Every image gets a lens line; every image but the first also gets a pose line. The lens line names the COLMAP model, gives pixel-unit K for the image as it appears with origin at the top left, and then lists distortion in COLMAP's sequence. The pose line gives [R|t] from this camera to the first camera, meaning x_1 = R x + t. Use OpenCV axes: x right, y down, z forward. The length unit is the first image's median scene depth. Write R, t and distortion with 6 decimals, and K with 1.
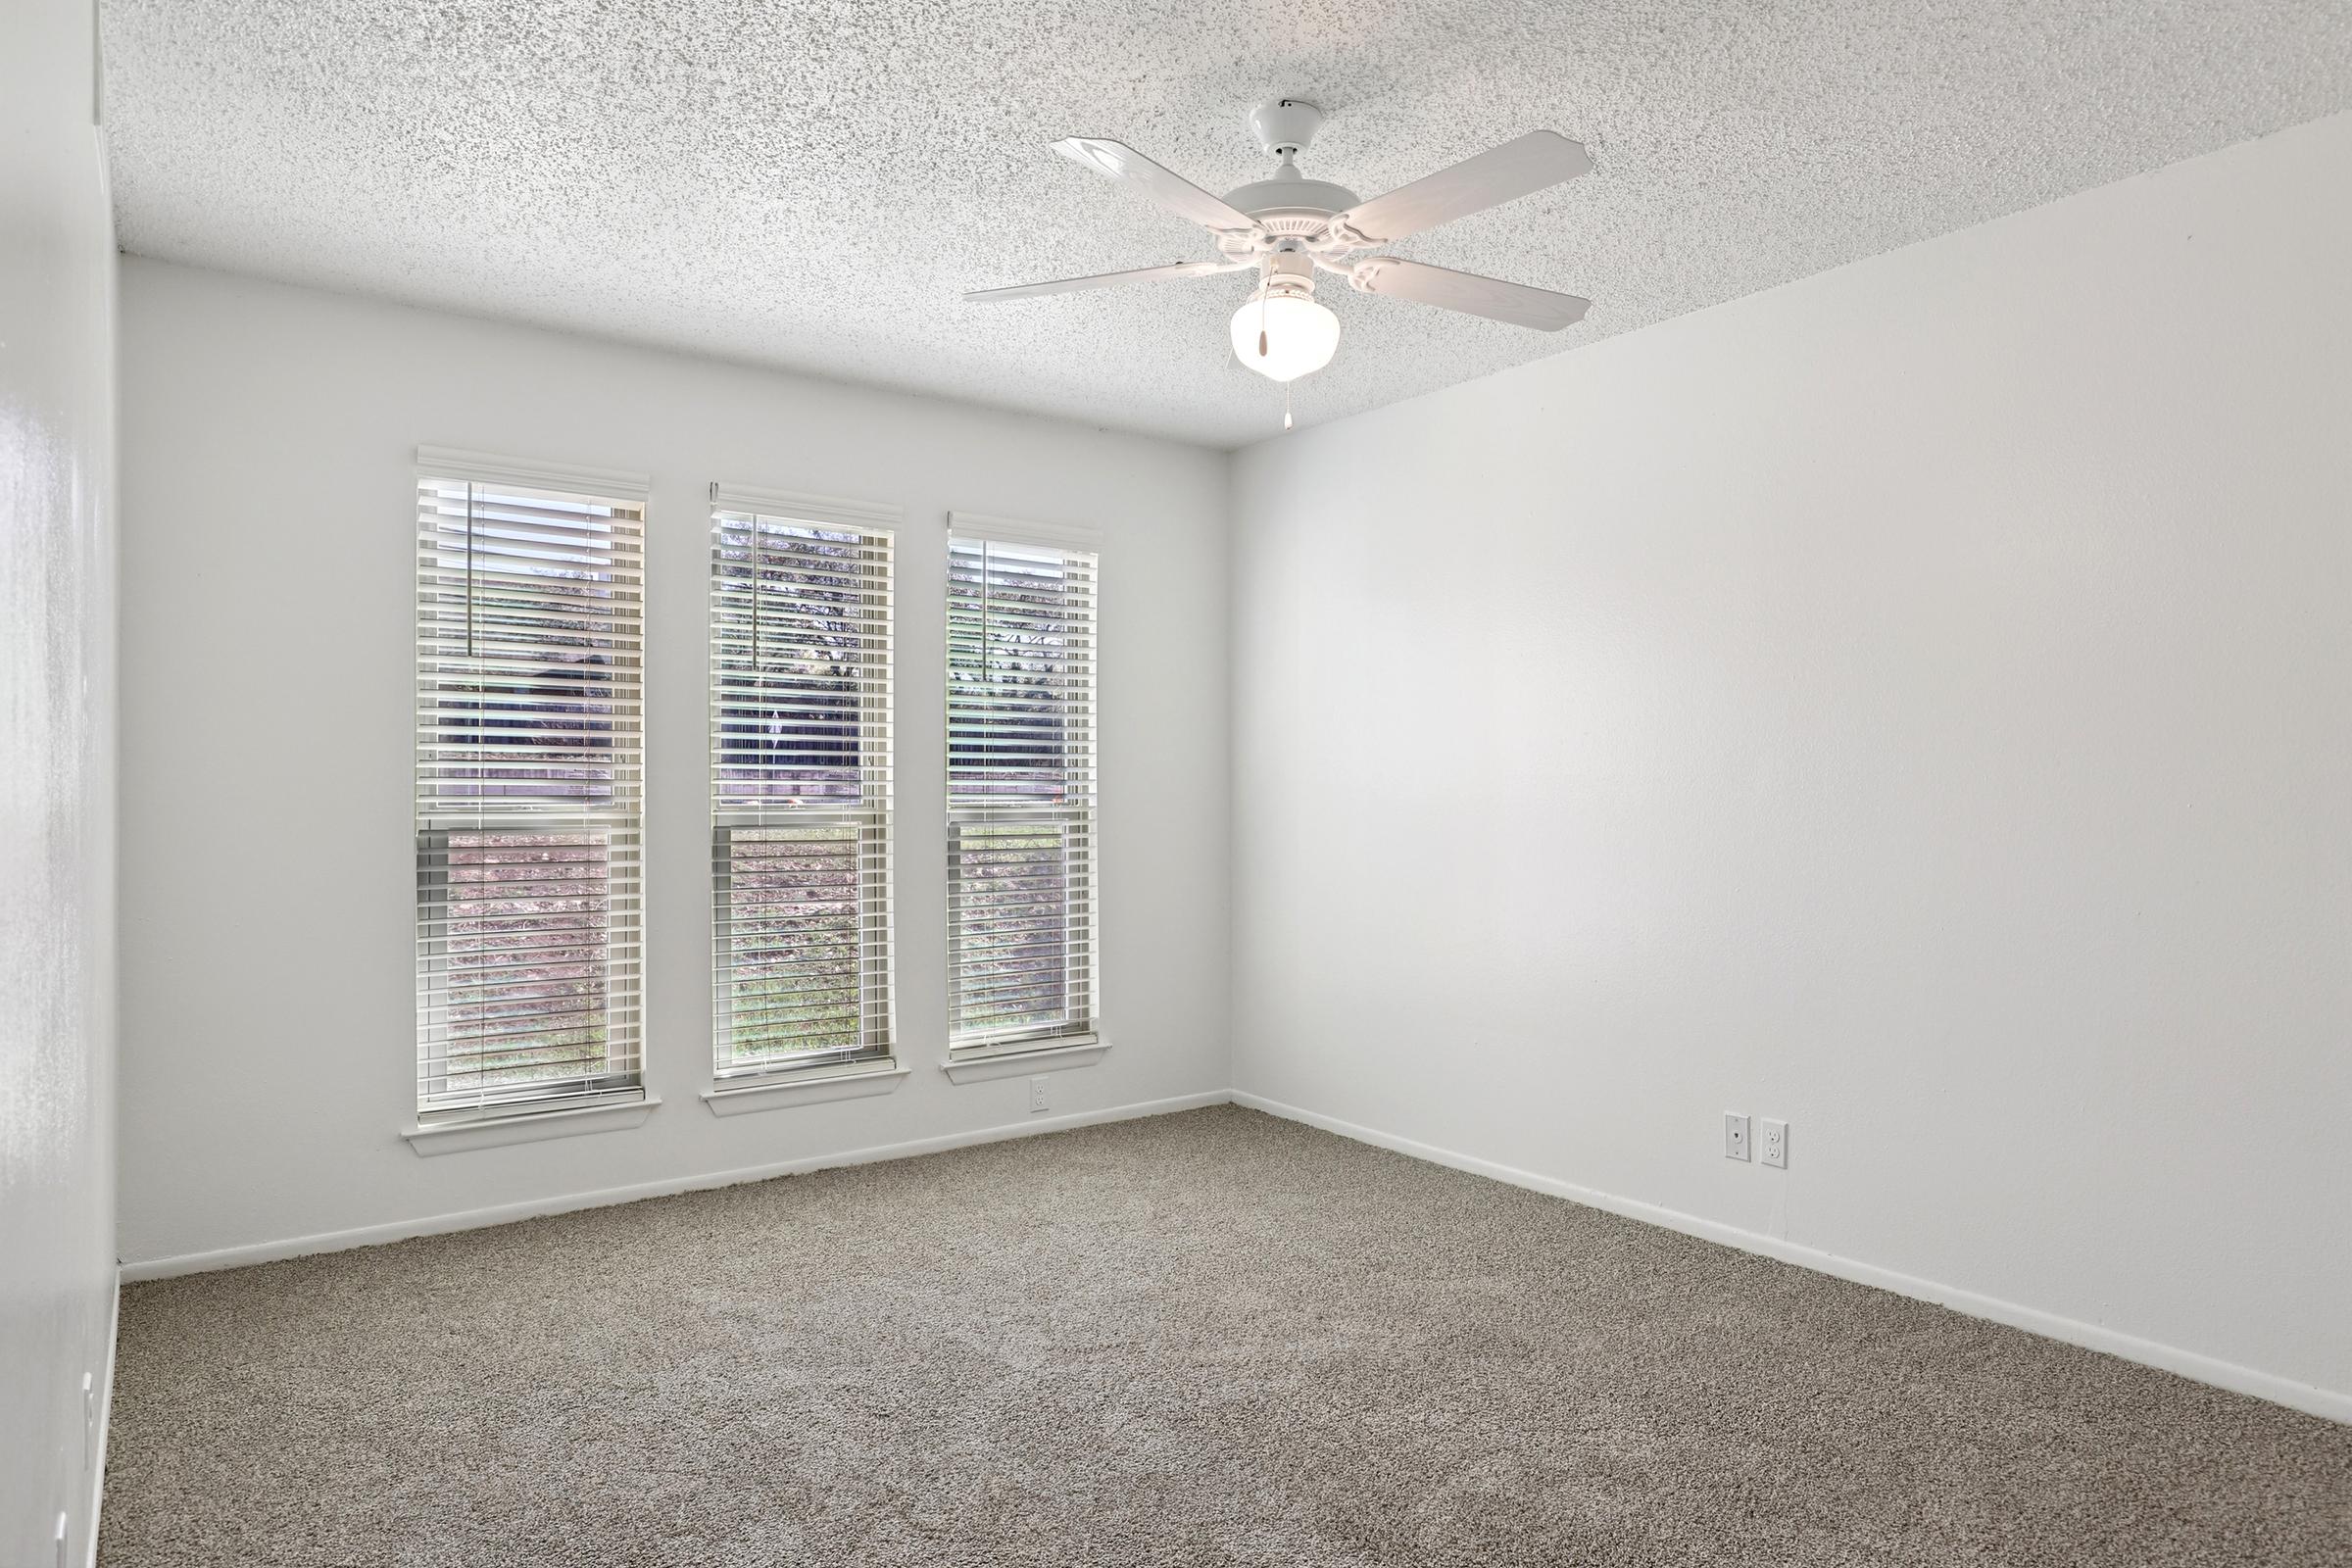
lens RADIAL K [[1419.8, 0, 1173.5], [0, 1419.8, 778.7], [0, 0, 1]] dist [-0.001124, 0.002595]
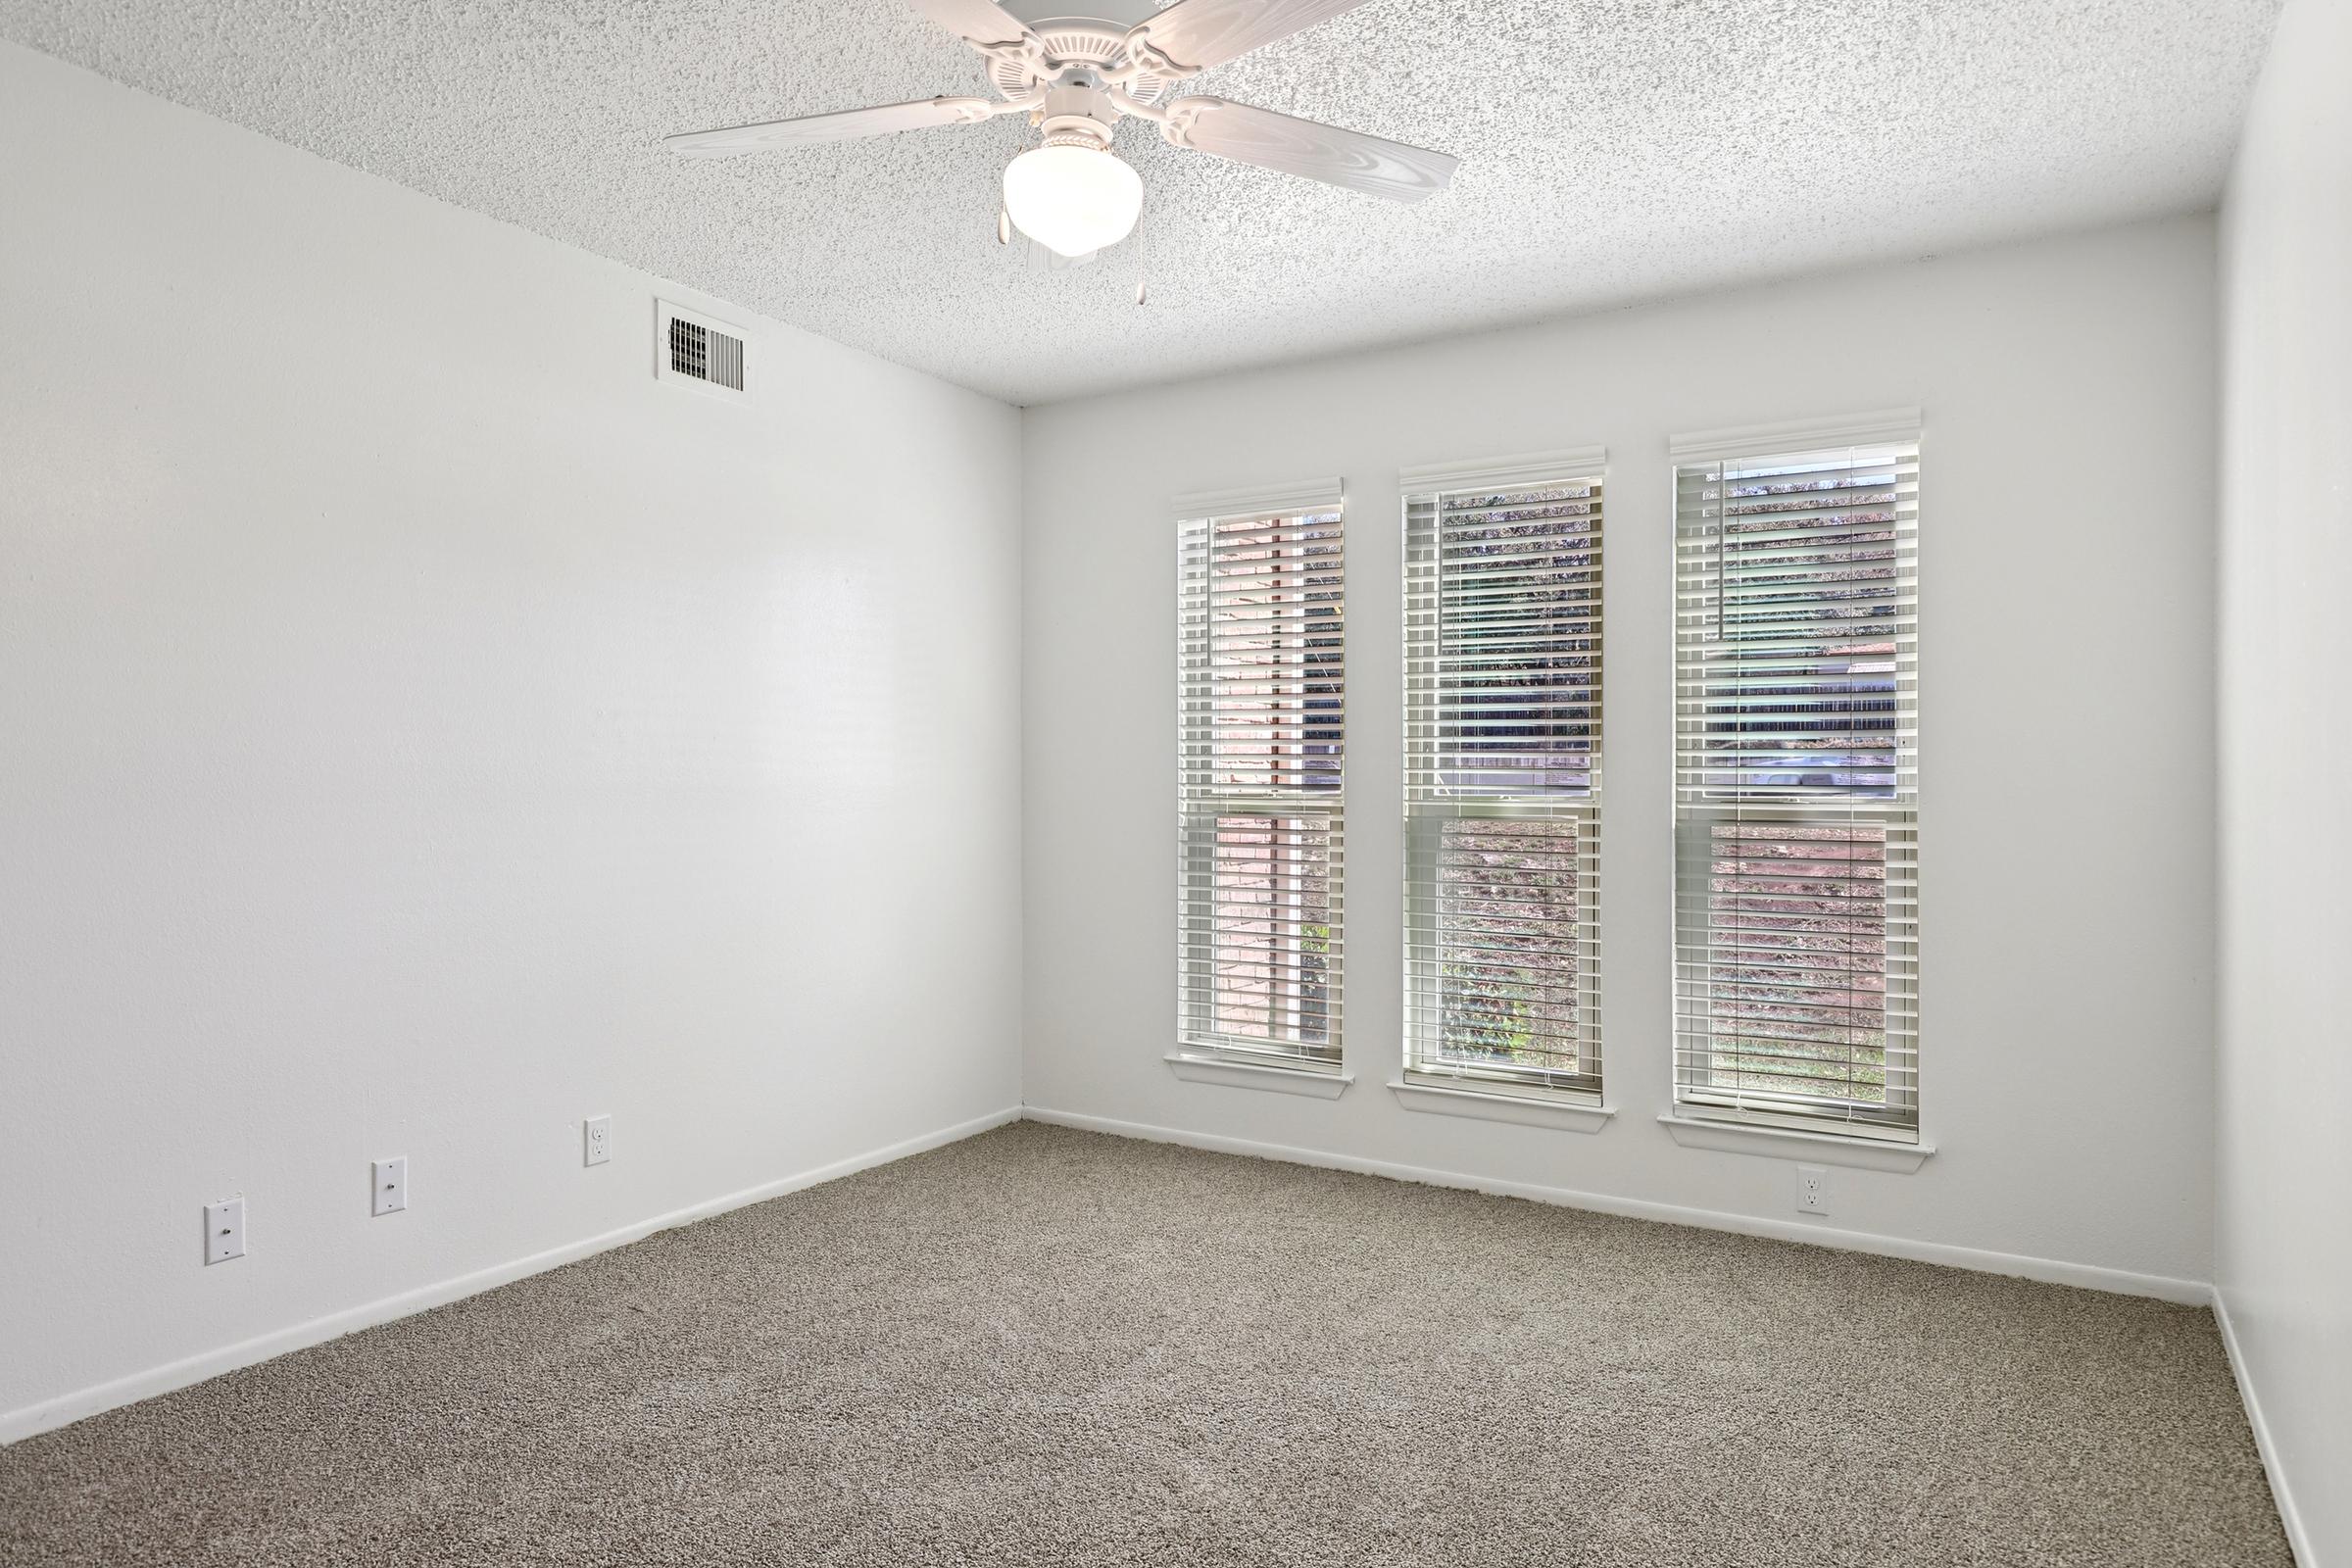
lens RADIAL K [[1419.8, 0, 1173.5], [0, 1419.8, 778.7], [0, 0, 1]] dist [-0.001124, 0.002595]
pose [[0.373598, 0.001519, -0.927589, 0.518136], [0.009276, 0.999943, 0.005373, -0.000040], [0.927544, -0.010612, 0.373563, 0.462135]]
